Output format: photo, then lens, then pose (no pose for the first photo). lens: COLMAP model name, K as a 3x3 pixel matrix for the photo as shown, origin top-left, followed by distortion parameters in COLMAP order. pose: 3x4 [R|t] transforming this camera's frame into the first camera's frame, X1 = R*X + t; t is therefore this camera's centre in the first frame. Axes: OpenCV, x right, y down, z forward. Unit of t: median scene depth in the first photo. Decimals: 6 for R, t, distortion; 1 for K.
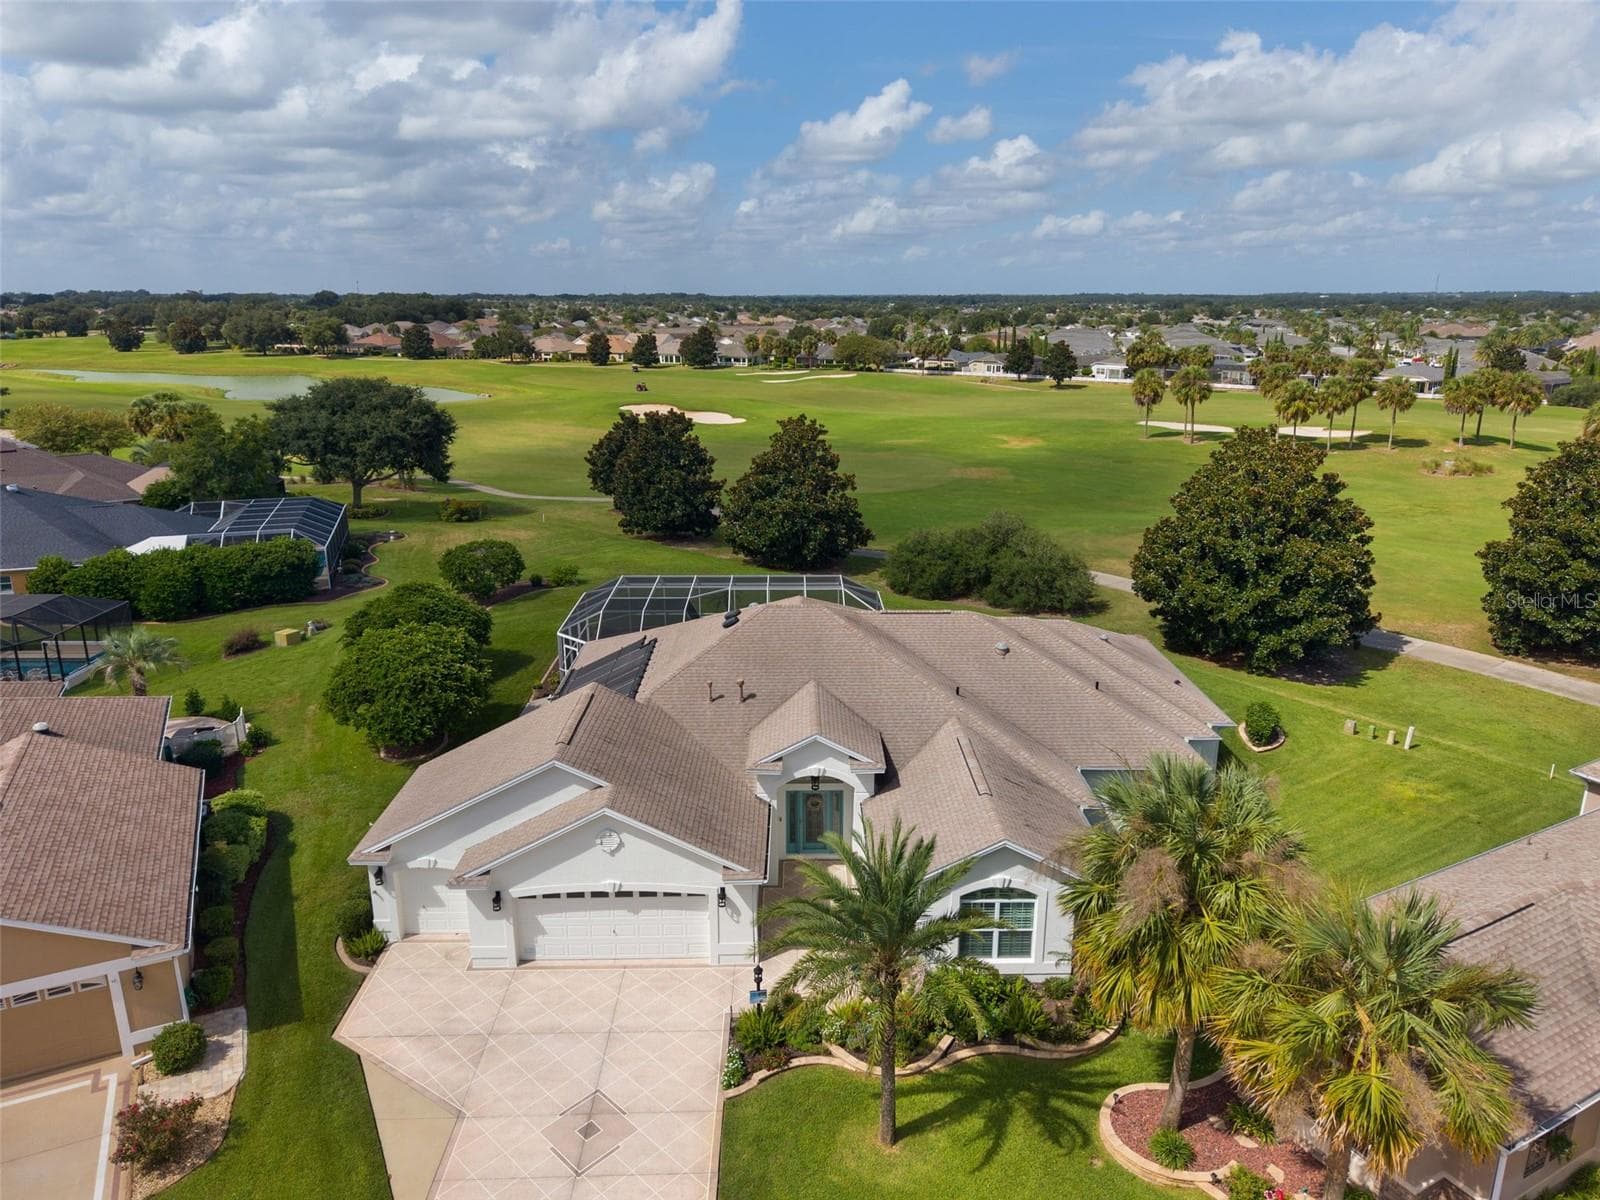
lens RADIAL K [[1078.0, 0, 804.3], [0, 1078.0, 603.4], [0, 0, 1]] dist [0.036419, -0.041603]
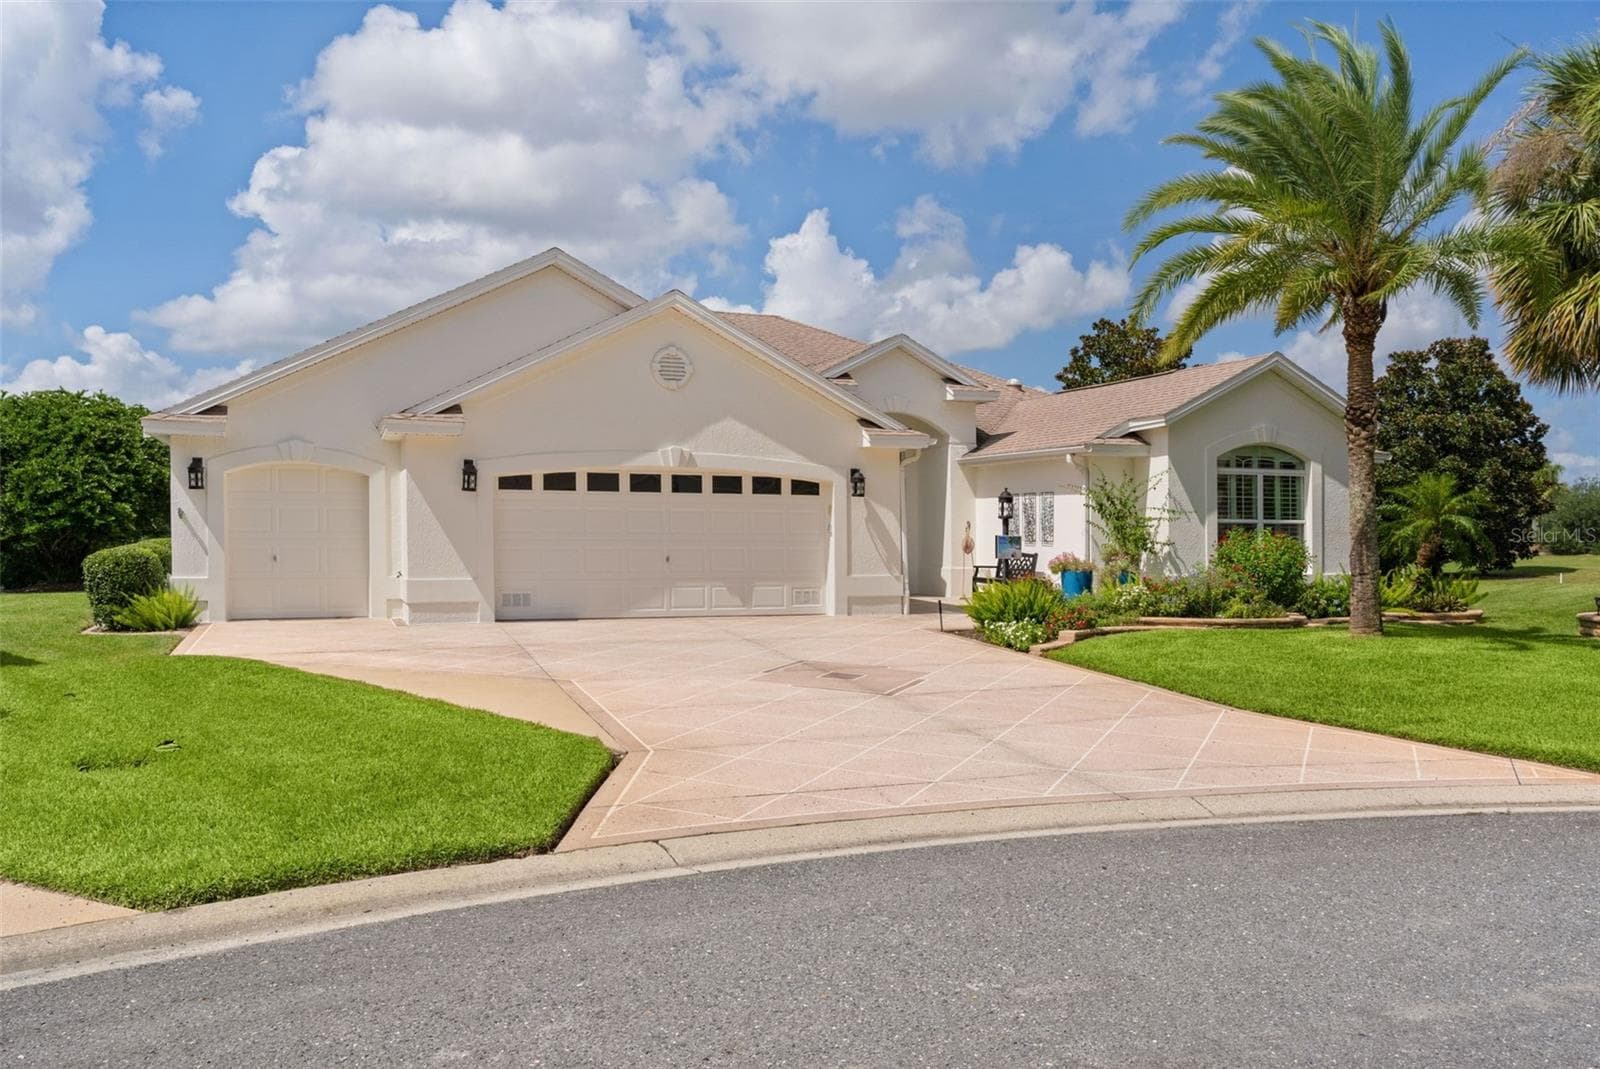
lens RADIAL K [[1269.0, 0, 794.7], [0, 1269.0, 508.9], [0, 0, 1]] dist [-0.002964, 0.007859]
pose [[0.940557, 0.012218, 0.339417, -0.185928], [0.087632, 0.956785, -0.277279, 0.256864], [-0.328137, 0.290540, 0.898840, 0.212039]]
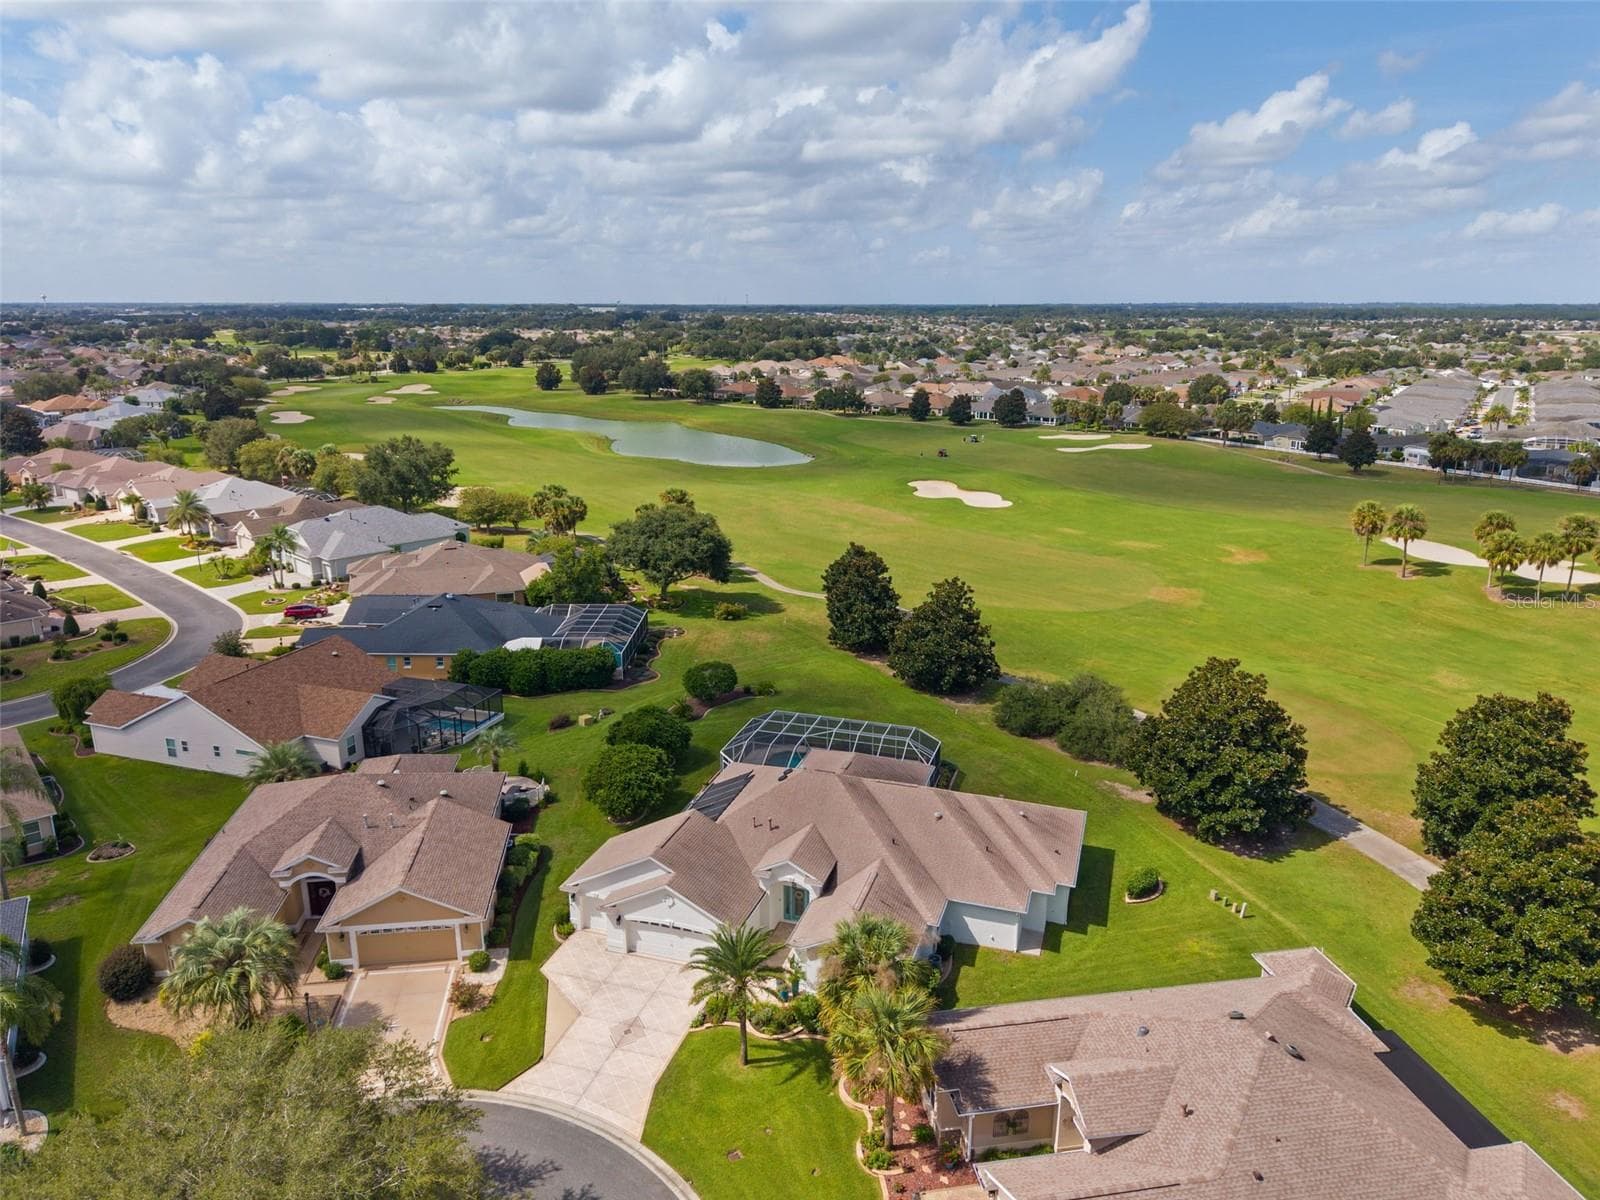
lens RADIAL K [[1078.0, 0, 804.3], [0, 1078.0, 603.4], [0, 0, 1]] dist [0.036419, -0.041603]
pose [[0.946824, 0.086657, -0.309864, 0.348048], [-0.088384, 0.996050, 0.008489, -0.205125], [0.309376, 0.019349, 0.950743, -0.473574]]
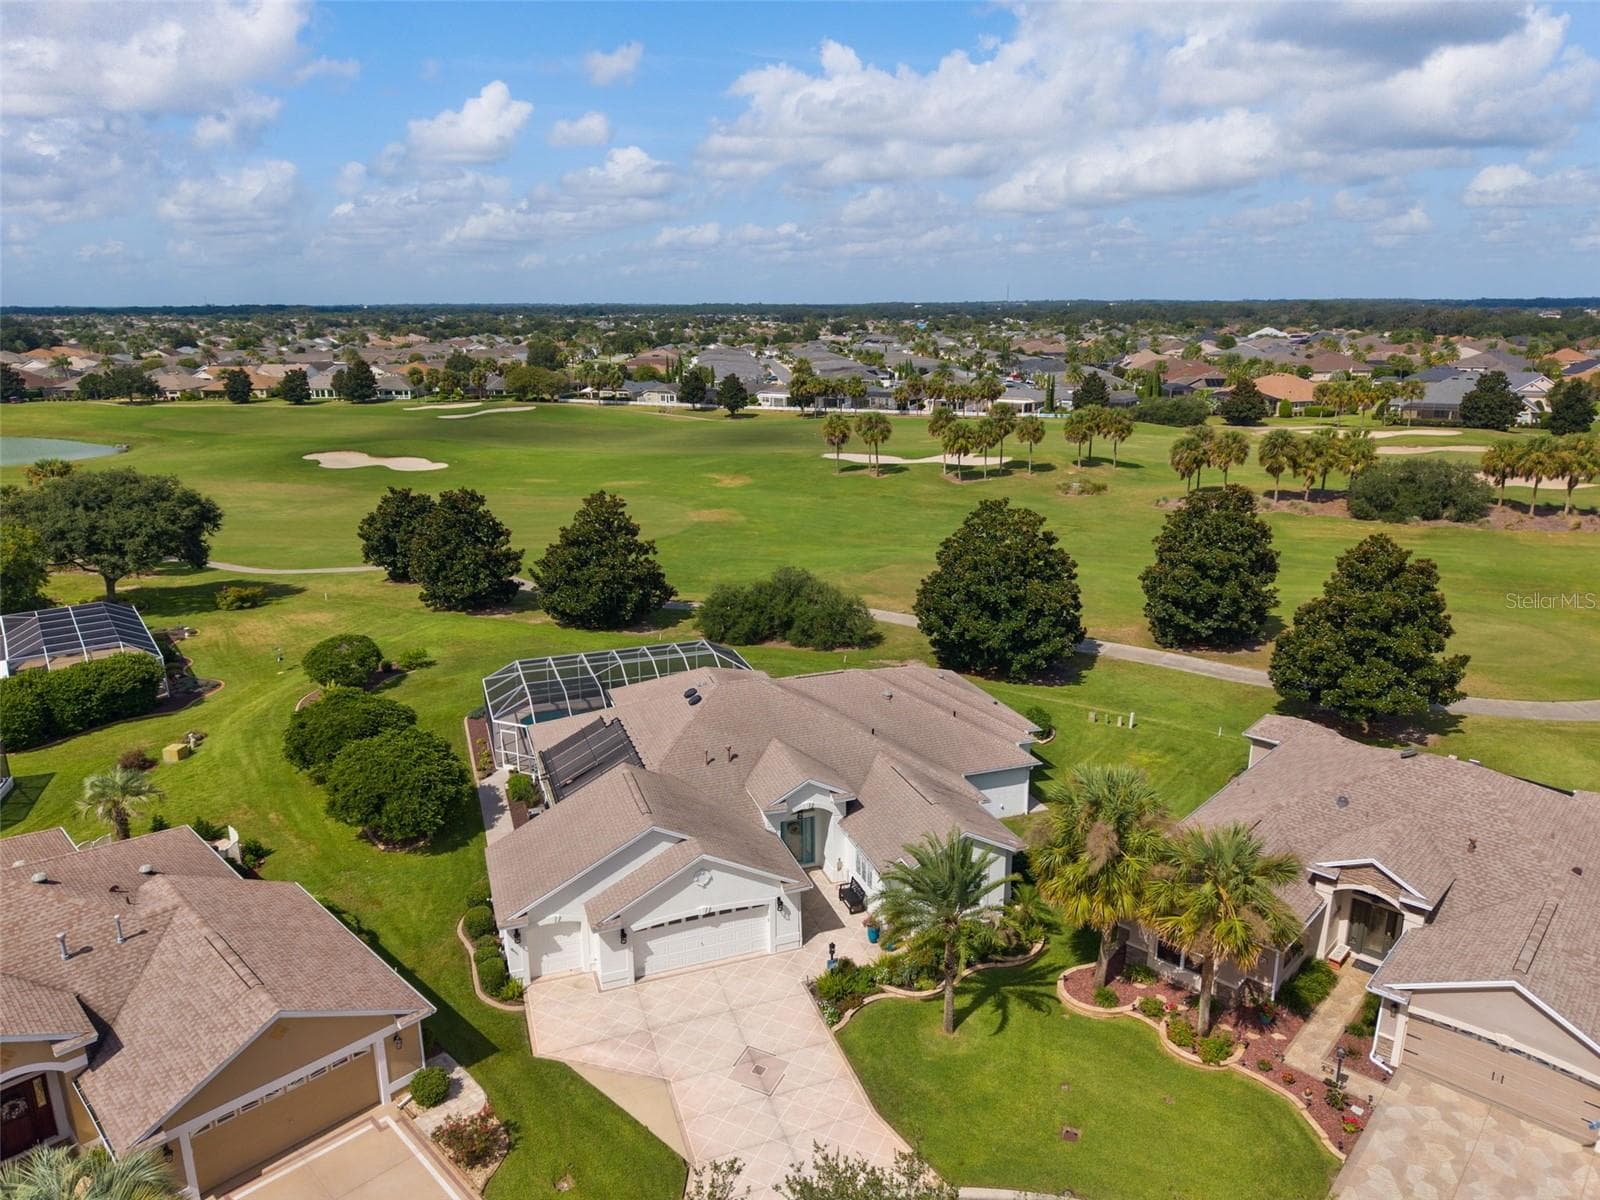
lens RADIAL K [[1078.0, 0, 804.3], [0, 1078.0, 603.4], [0, 0, 1]] dist [0.036419, -0.041603]
pose [[0.945258, -0.091470, 0.313243, -0.245607], [0.093685, 0.995570, 0.008007, -0.070190], [-0.312588, 0.021778, 0.949639, -0.198683]]
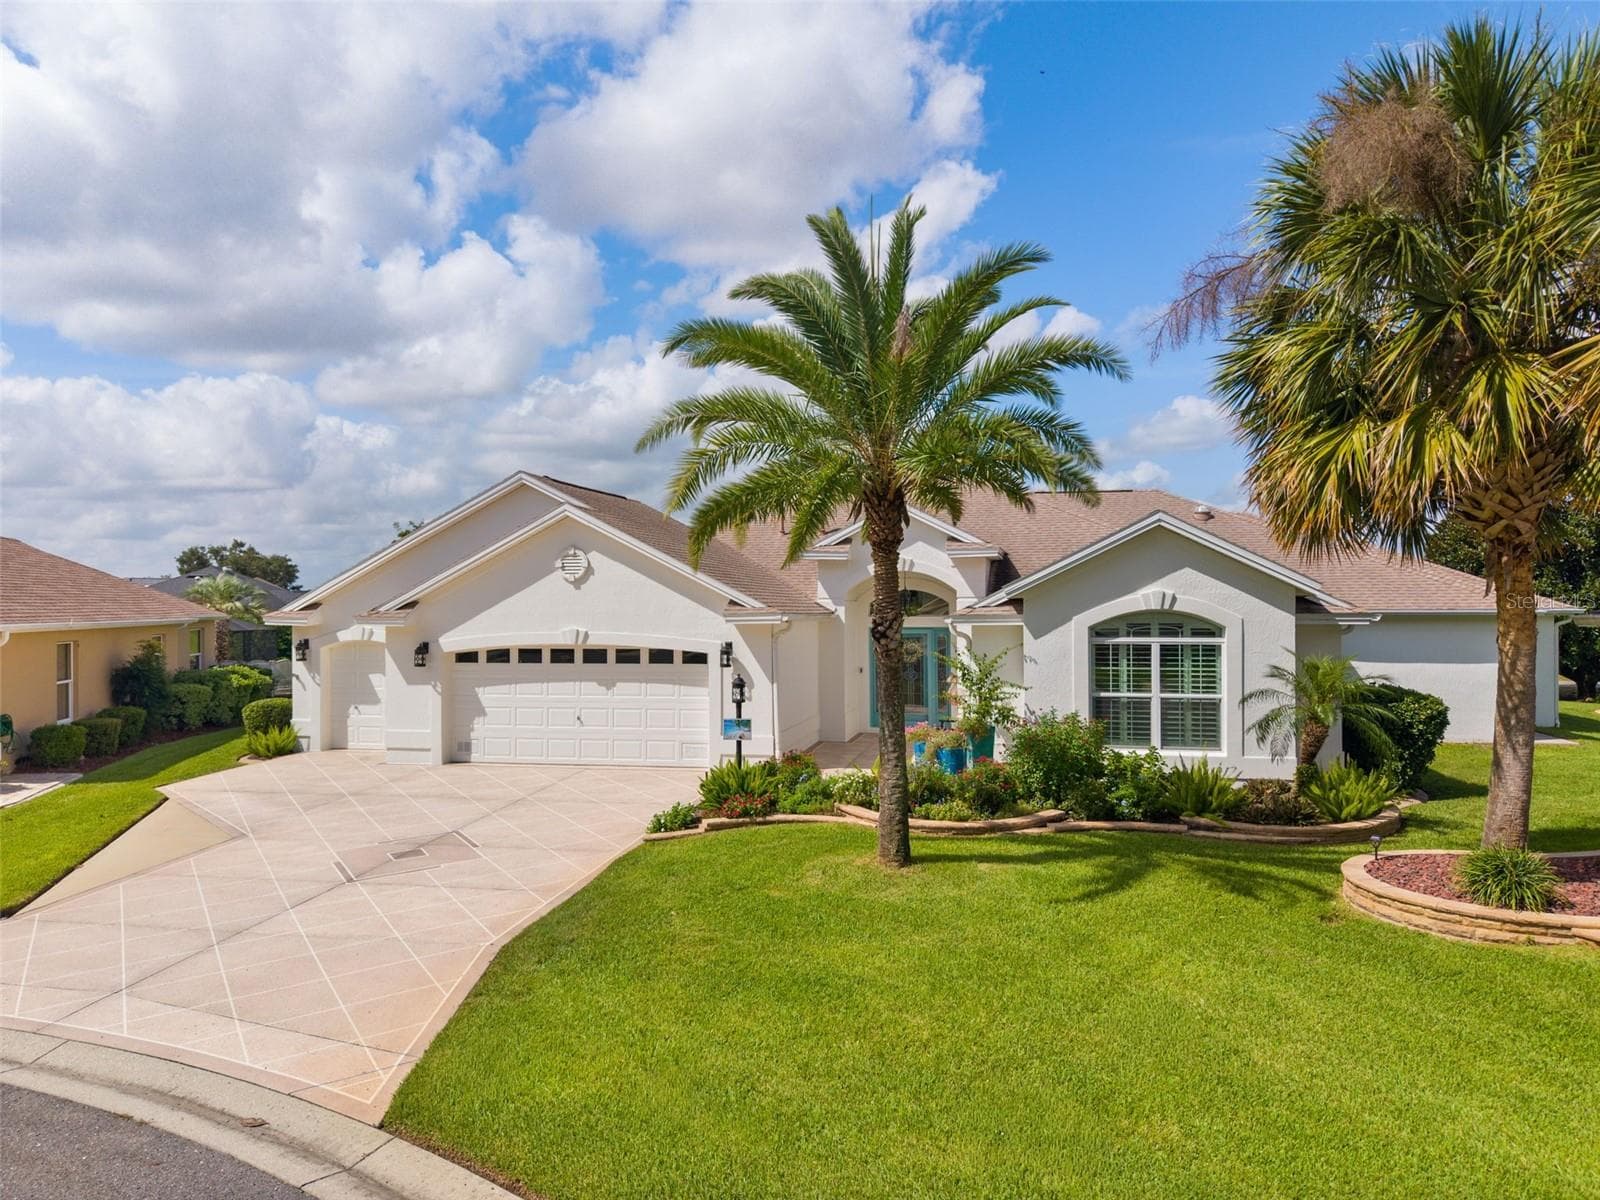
lens RADIAL K [[1078.0, 0, 804.3], [0, 1078.0, 603.4], [0, 0, 1]] dist [0.036419, -0.041603]
pose [[0.973167, -0.004718, -0.230054, 0.067145], [-0.058155, 0.962289, -0.265741, 0.224626], [0.222632, 0.271989, 0.936193, 0.205328]]
